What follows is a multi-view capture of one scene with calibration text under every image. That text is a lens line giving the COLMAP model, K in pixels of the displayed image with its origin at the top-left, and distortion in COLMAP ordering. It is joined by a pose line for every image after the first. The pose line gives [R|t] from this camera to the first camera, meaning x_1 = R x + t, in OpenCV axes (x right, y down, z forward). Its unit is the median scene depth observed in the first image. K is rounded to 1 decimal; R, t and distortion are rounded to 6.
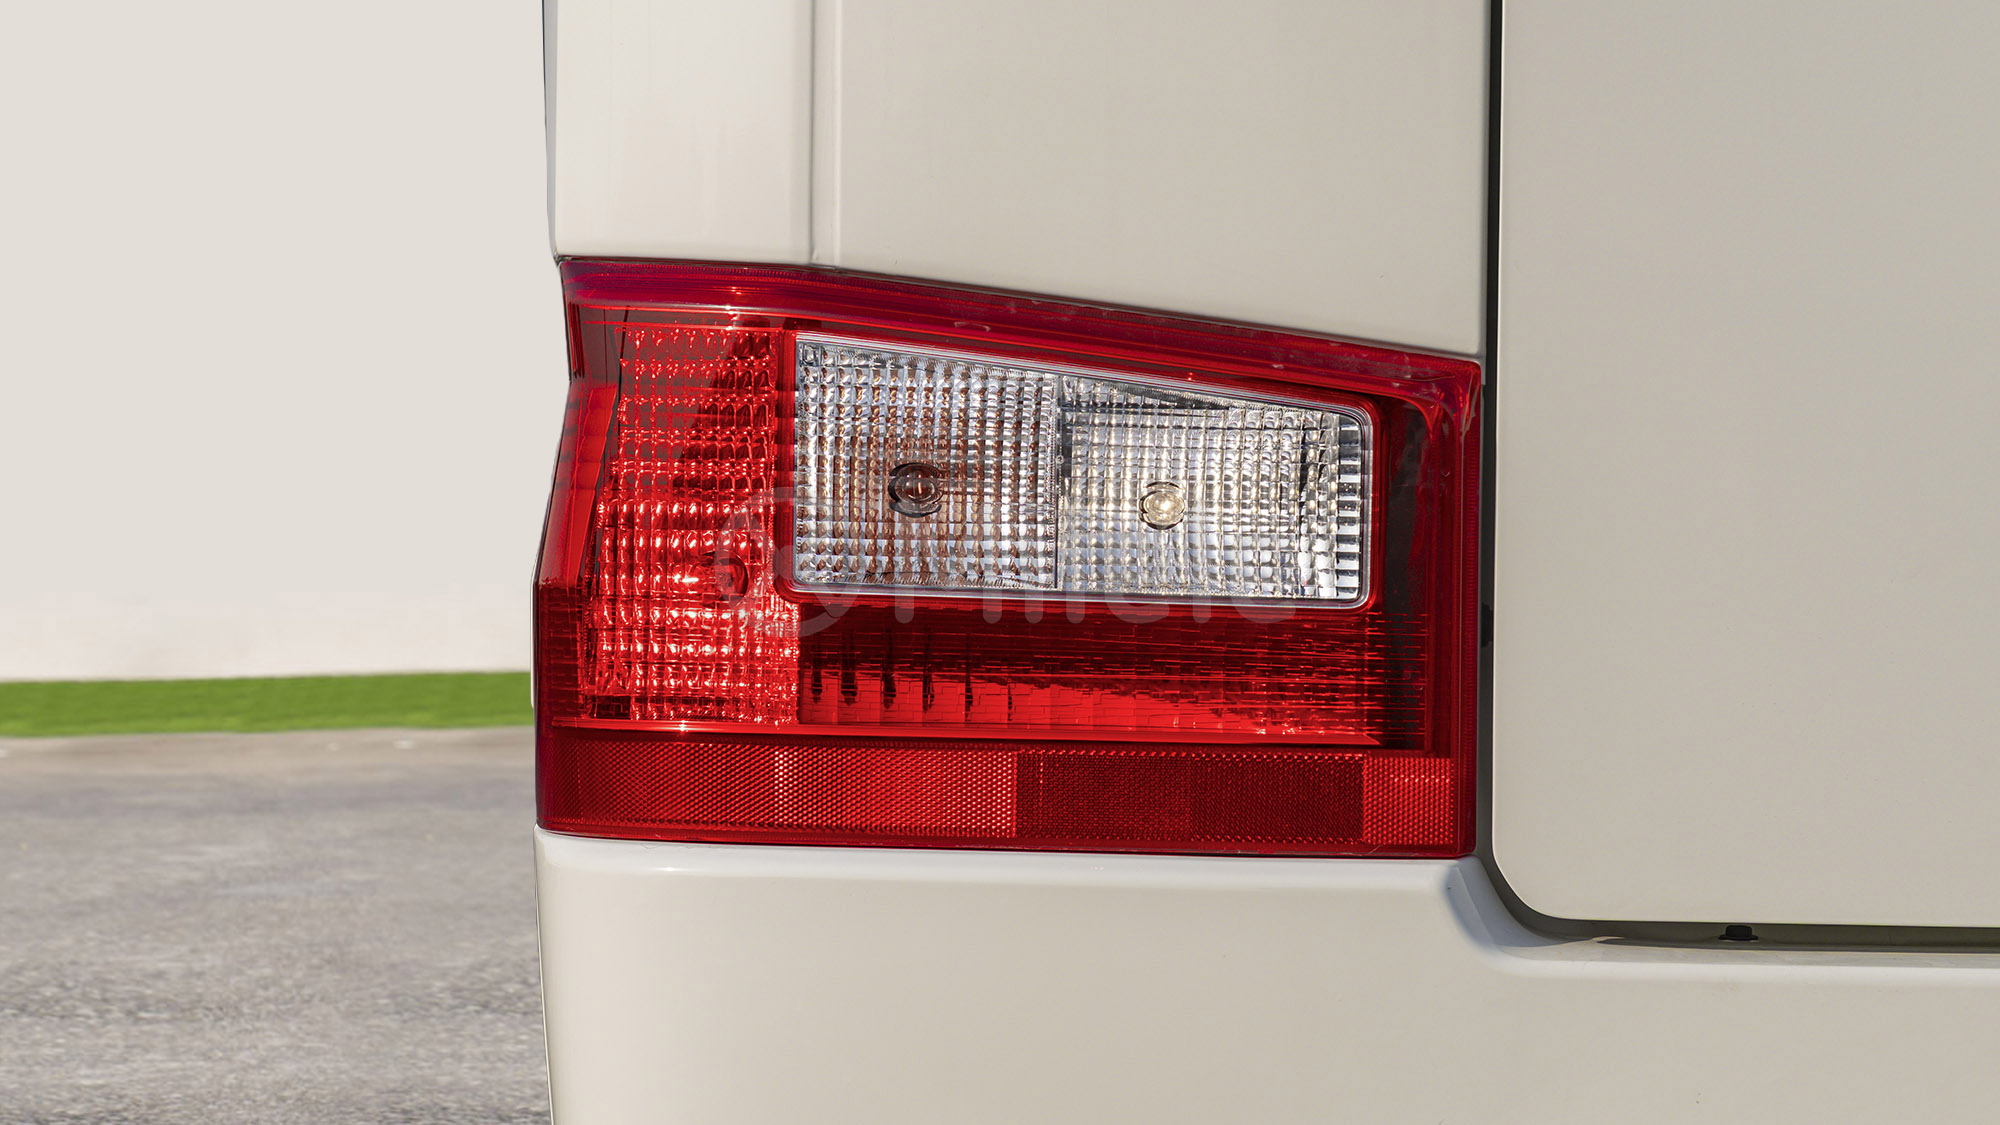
lens RADIAL K [[4133.7, 0, 1000.0], [0, 4133.7, 562.5], [0, 0, 1]] dist [-0.017557, 0.103706]
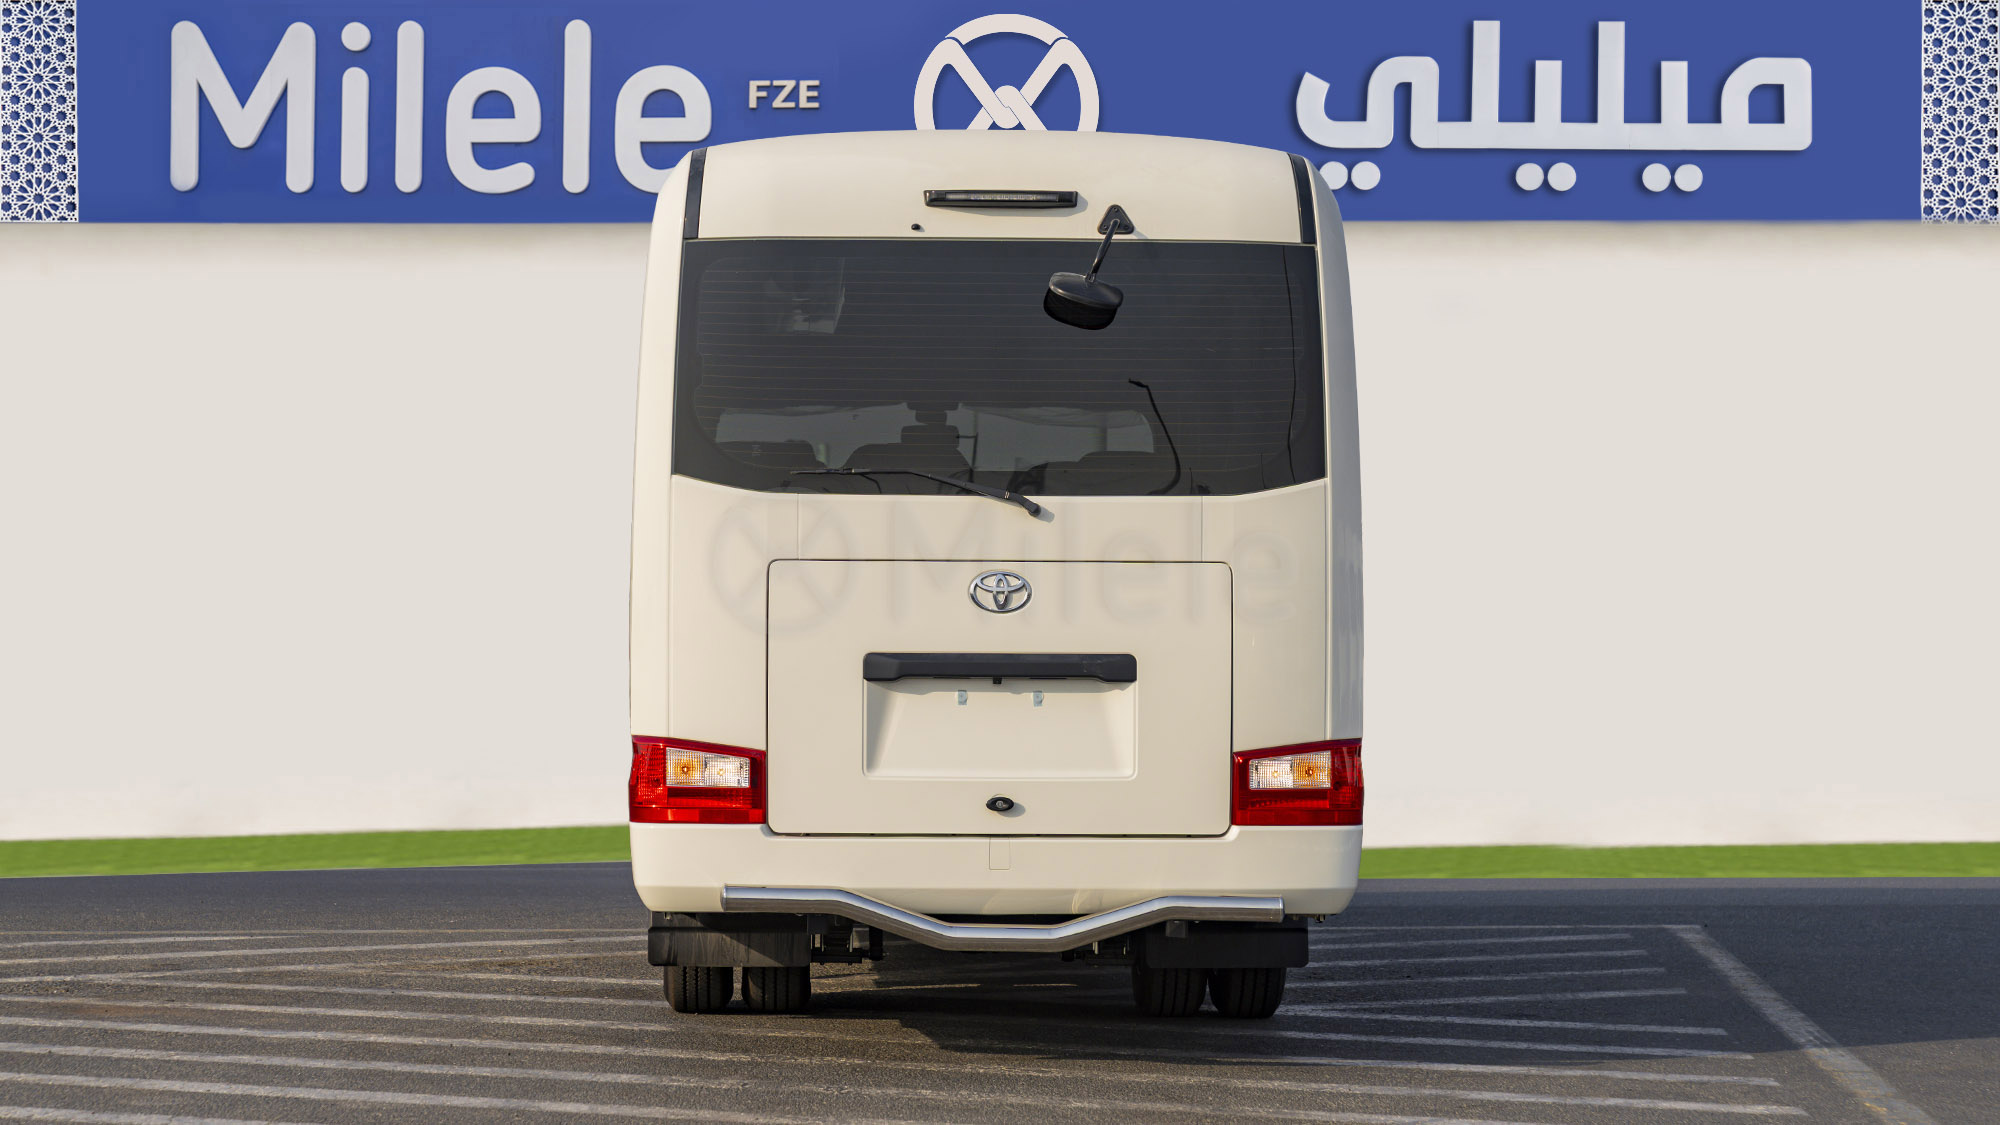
lens RADIAL K [[4133.7, 0, 1000.0], [0, 4133.7, 562.5], [0, 0, 1]] dist [-0.017557, 0.103706]
pose [[0.998206, -0.014907, -0.057991, 0.896383], [0.012679, 0.999174, -0.038604, -0.090956], [0.058519, 0.037799, 0.997570, -5.752909]]
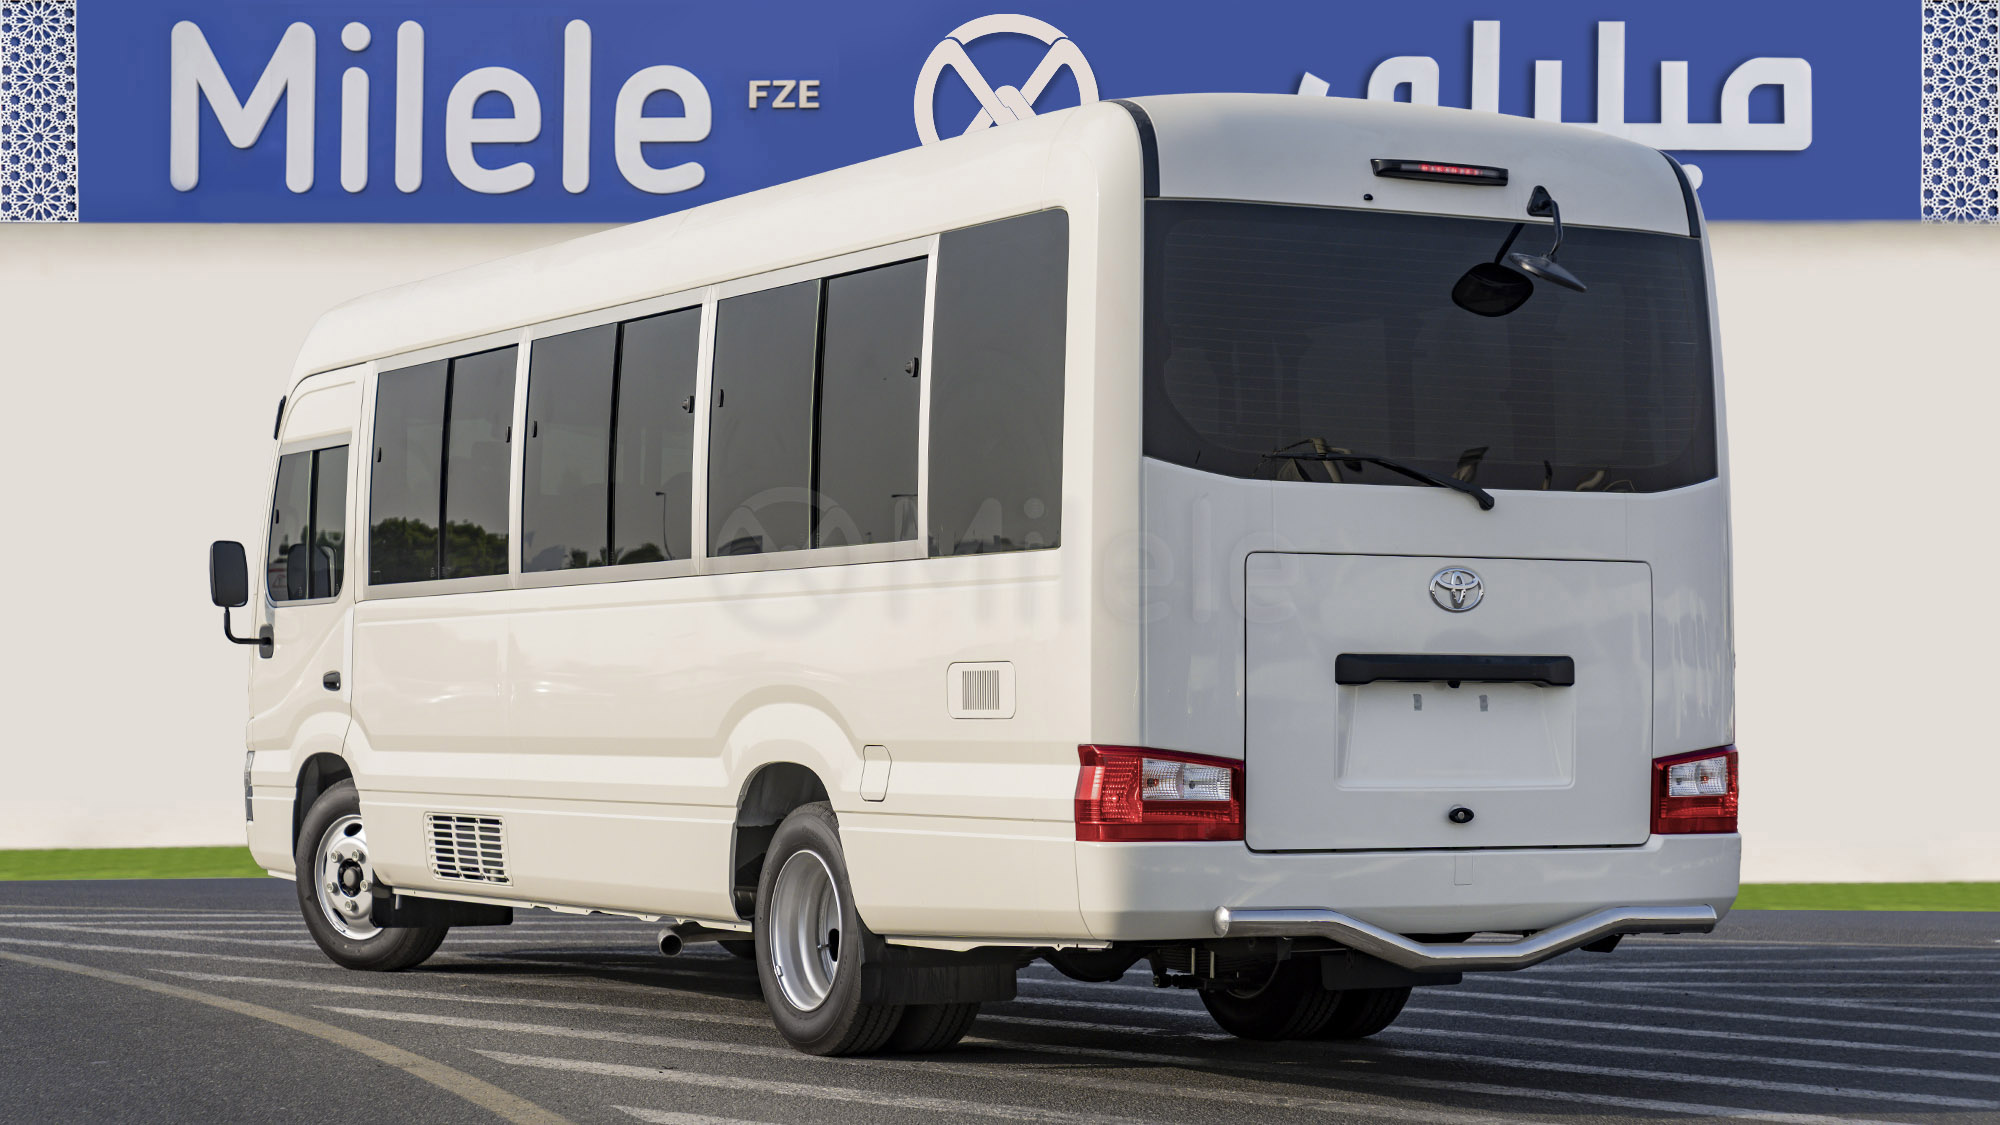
lens RADIAL K [[4133.7, 0, 1000.0], [0, 4133.7, 562.5], [0, 0, 1]] dist [-0.017557, 0.103706]
pose [[0.919698, -0.000320, 0.392628, -2.652954], [0.016281, 0.999171, -0.037323, -0.120136], [-0.392290, 0.040718, 0.918940, -4.567928]]
